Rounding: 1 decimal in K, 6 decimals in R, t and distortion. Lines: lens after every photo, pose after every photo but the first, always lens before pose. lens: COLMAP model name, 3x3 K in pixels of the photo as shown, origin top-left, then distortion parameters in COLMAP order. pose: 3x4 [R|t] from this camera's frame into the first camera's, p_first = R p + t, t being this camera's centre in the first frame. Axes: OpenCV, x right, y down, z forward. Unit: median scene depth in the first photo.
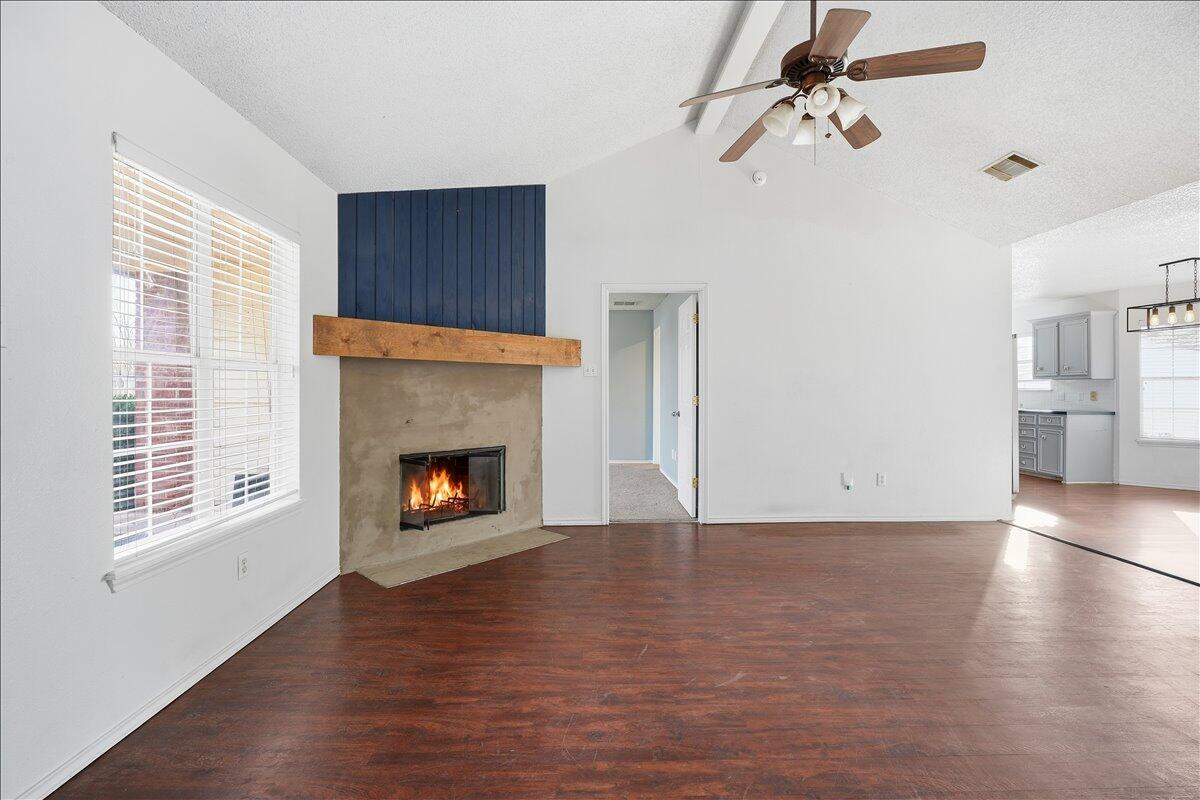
lens RADIAL K [[539.9, 0, 600.1], [0, 539.9, 390.9], [0, 0, 1]] dist [-0.001287, 0.000038]
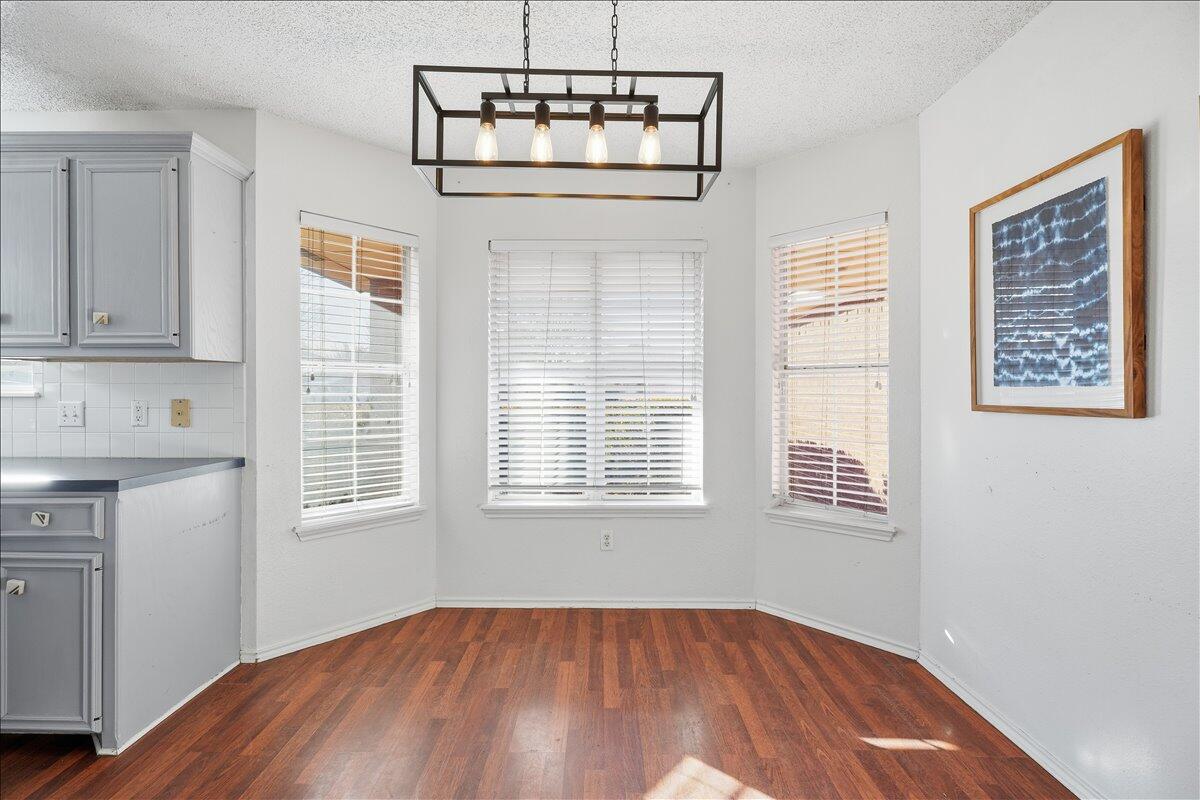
lens RADIAL K [[539.9, 0, 600.1], [0, 539.9, 390.9], [0, 0, 1]] dist [-0.001287, 0.000038]
pose [[0.041562, -0.002095, 0.999134, 0.609766], [0.007018, 0.999974, 0.001804, -0.002946], [-0.999111, 0.006937, 0.041575, 0.749784]]
